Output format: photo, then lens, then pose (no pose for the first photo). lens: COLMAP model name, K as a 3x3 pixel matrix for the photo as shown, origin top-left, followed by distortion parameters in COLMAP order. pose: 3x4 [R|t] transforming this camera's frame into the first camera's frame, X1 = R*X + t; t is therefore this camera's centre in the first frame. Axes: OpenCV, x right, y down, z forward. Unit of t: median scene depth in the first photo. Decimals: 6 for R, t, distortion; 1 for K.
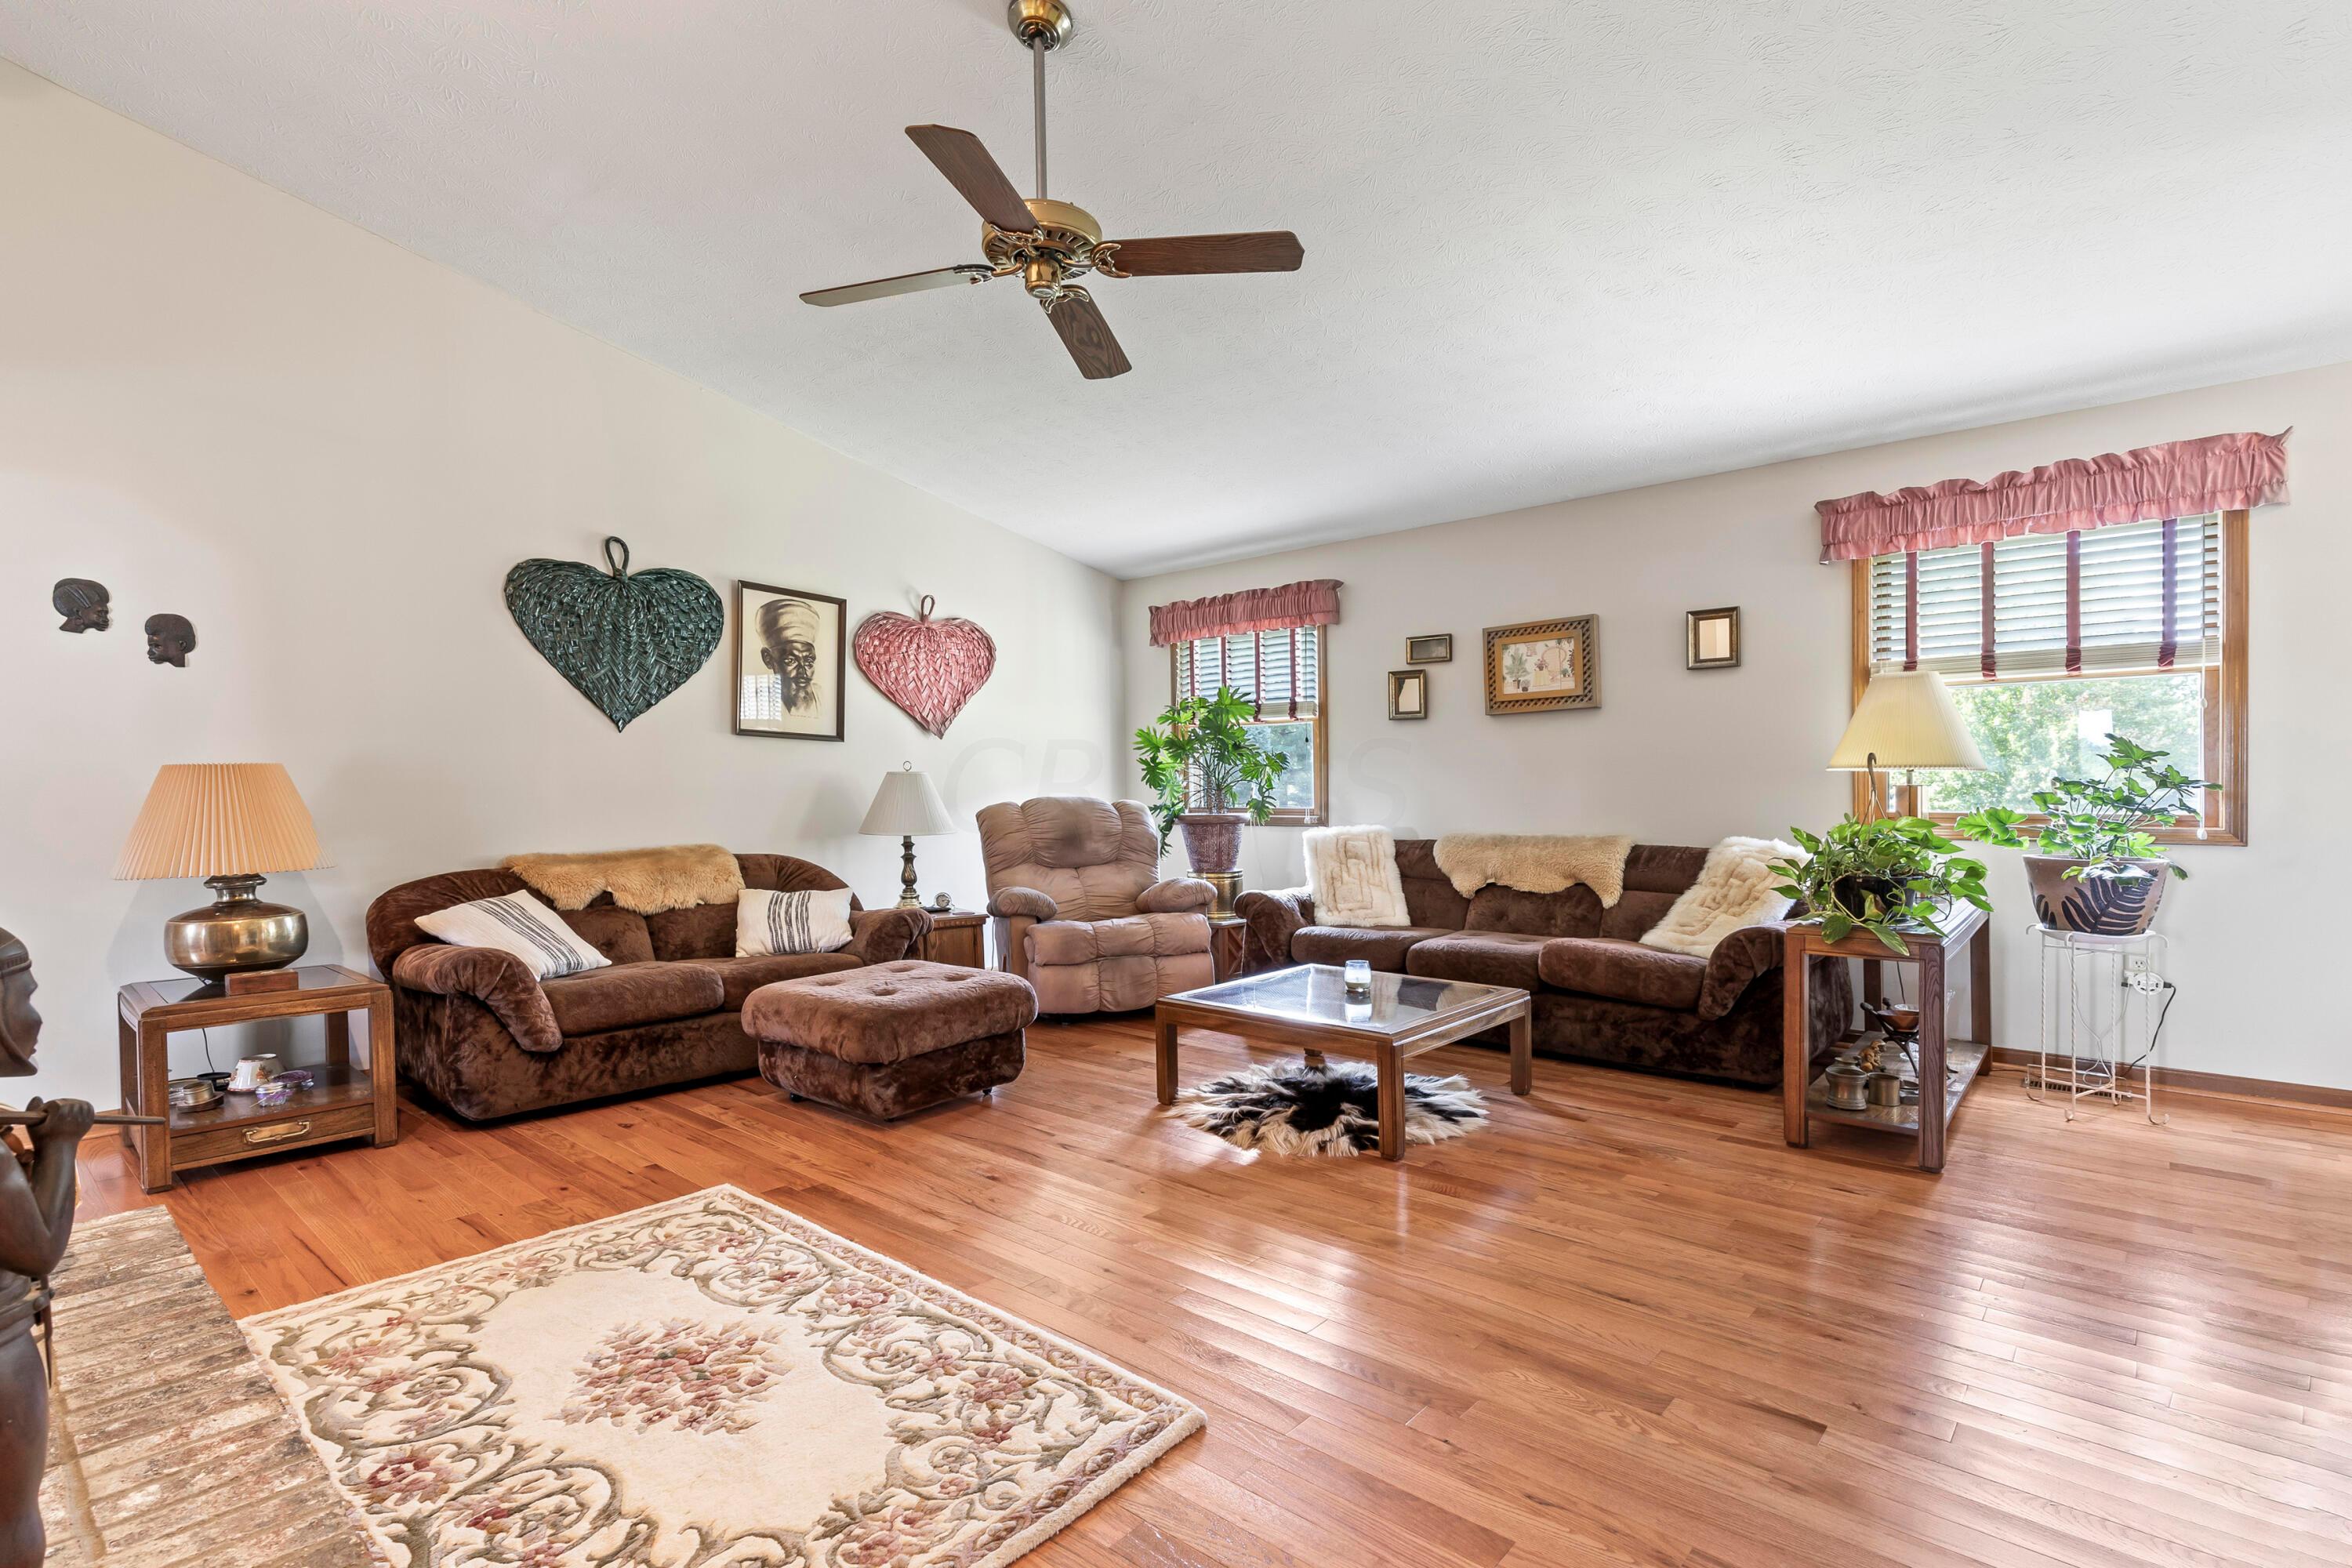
lens RADIAL K [[1062.2, 0, 1184.2], [0, 1062.2, 804.0], [0, 0, 1]] dist [0.003347, -0.000895]
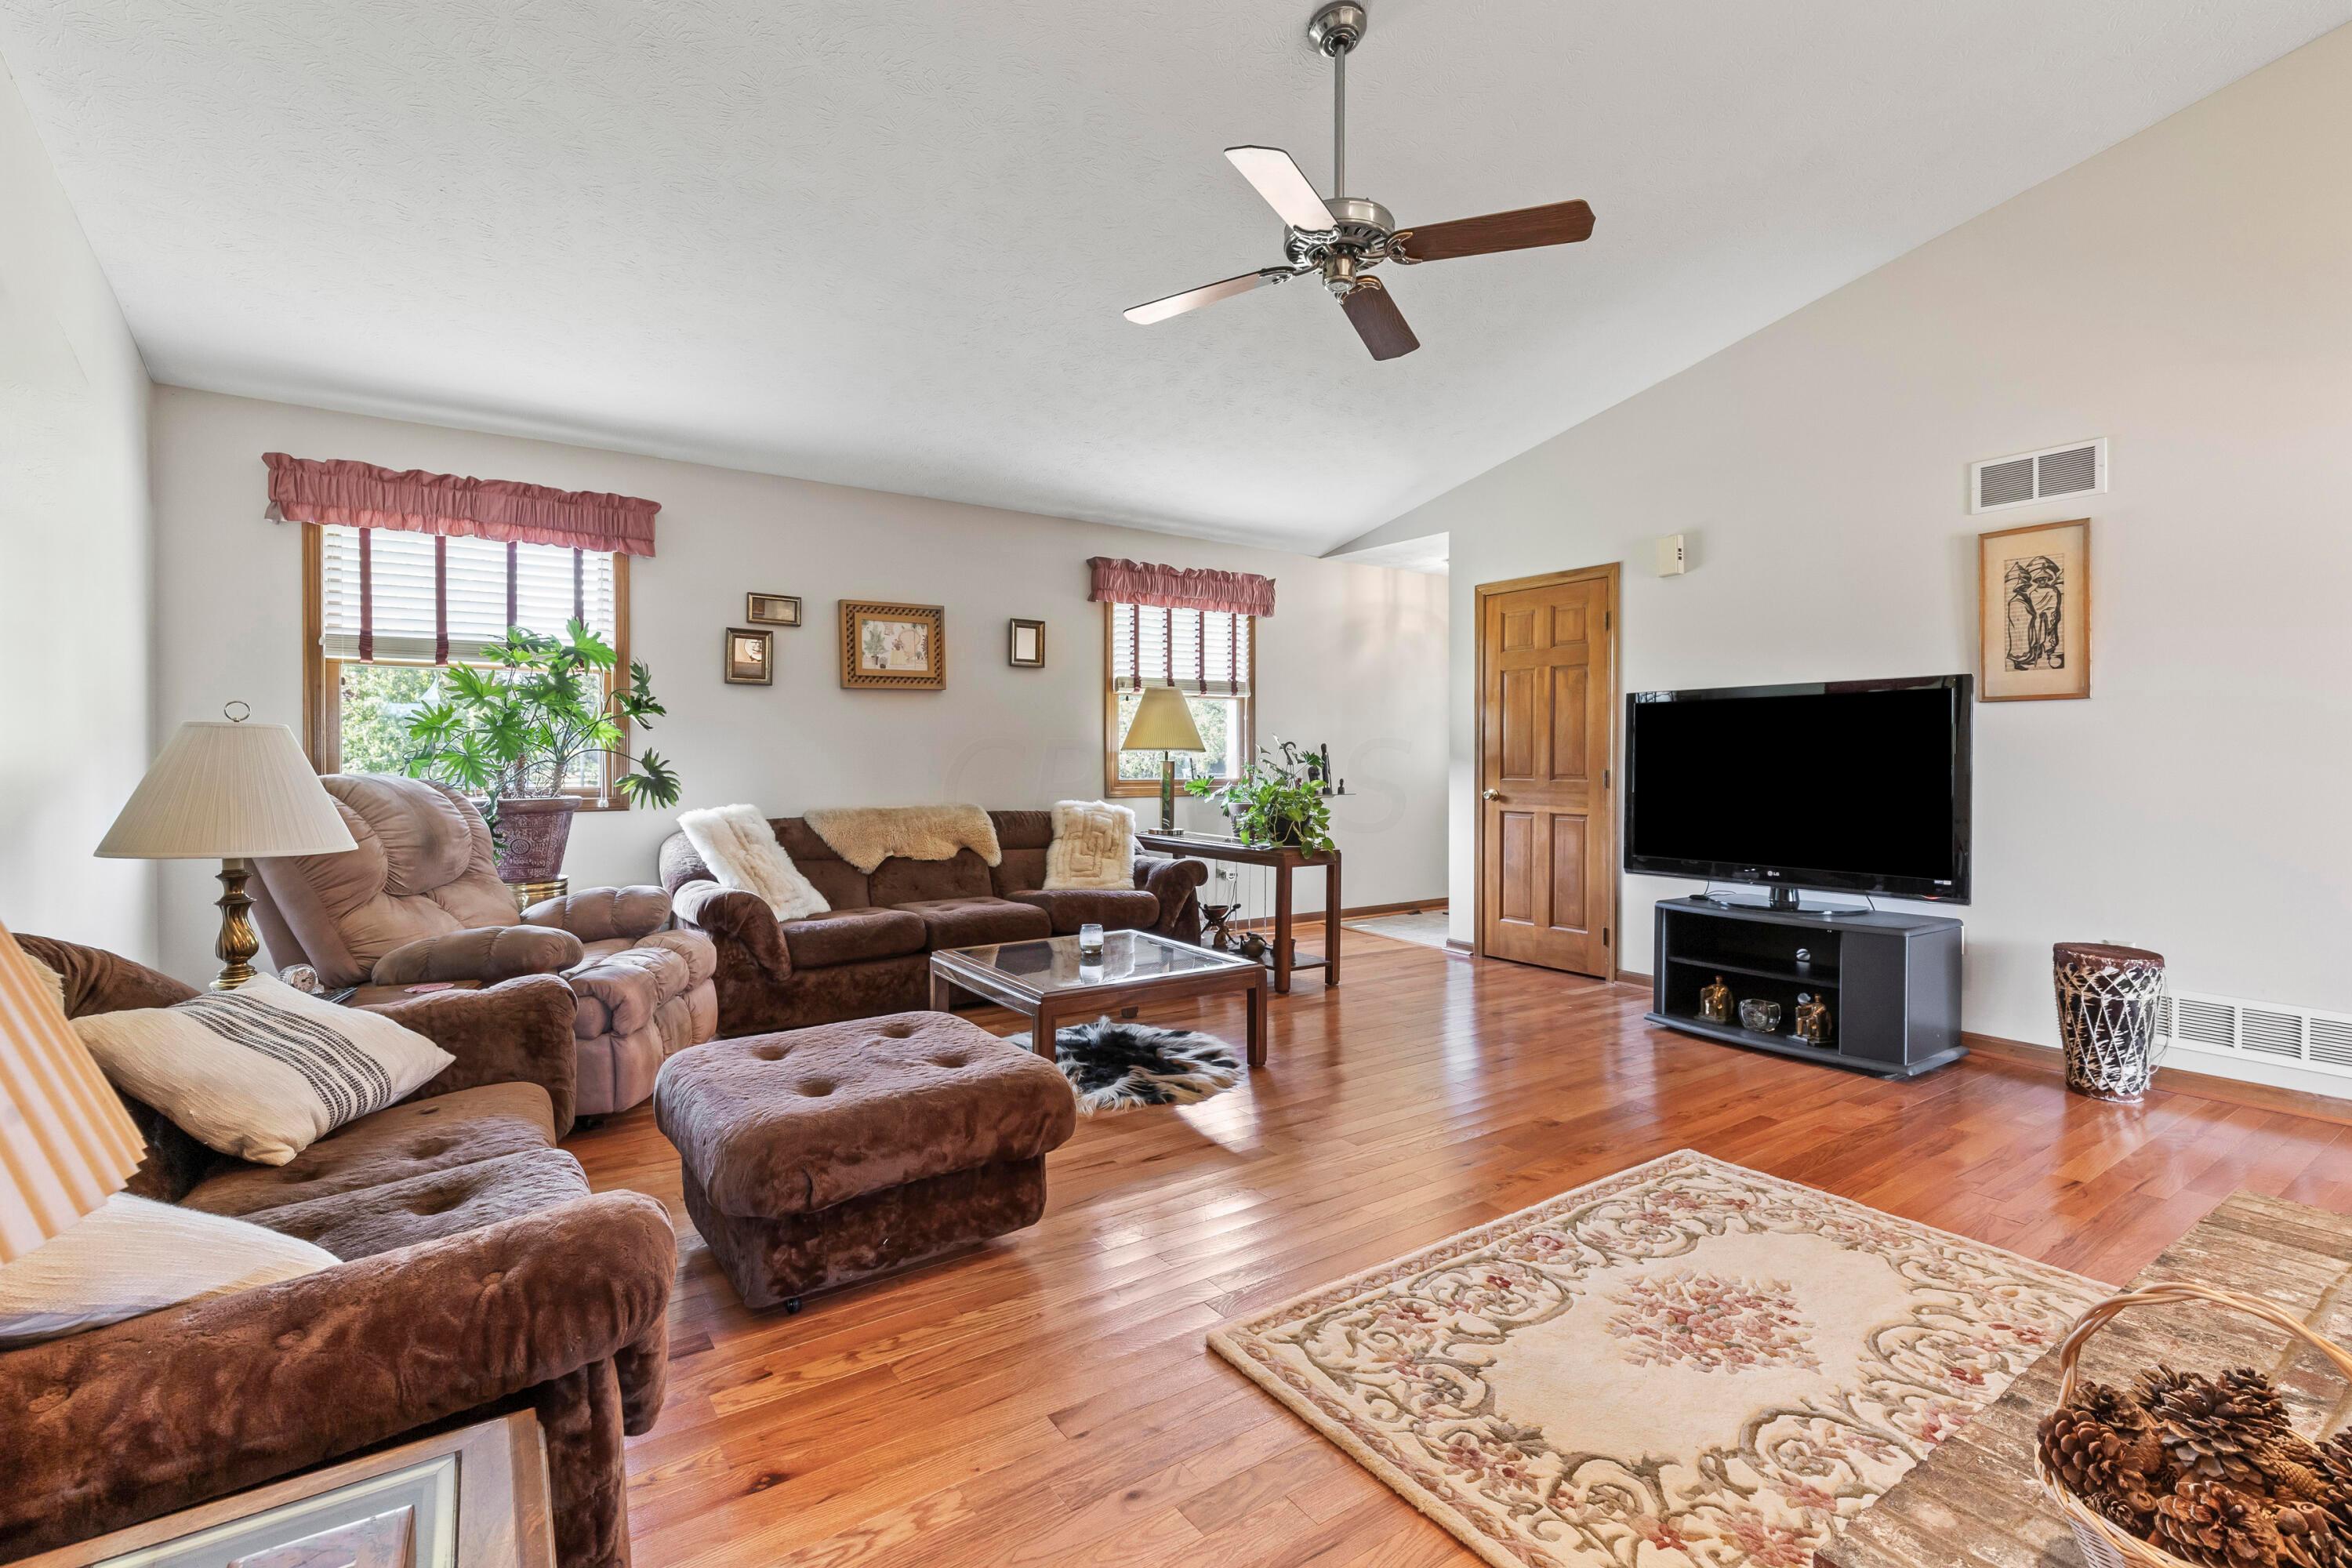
lens RADIAL K [[1062.2, 0, 1191.0], [0, 1062.2, 764.0], [0, 0, 1]] dist [0.003347, -0.000895]
pose [[0.256991, 0.002475, 0.966411, -0.737907], [0.010606, 0.999929, -0.005381, -0.005593], [-0.966356, 0.011633, 0.256947, 0.554641]]
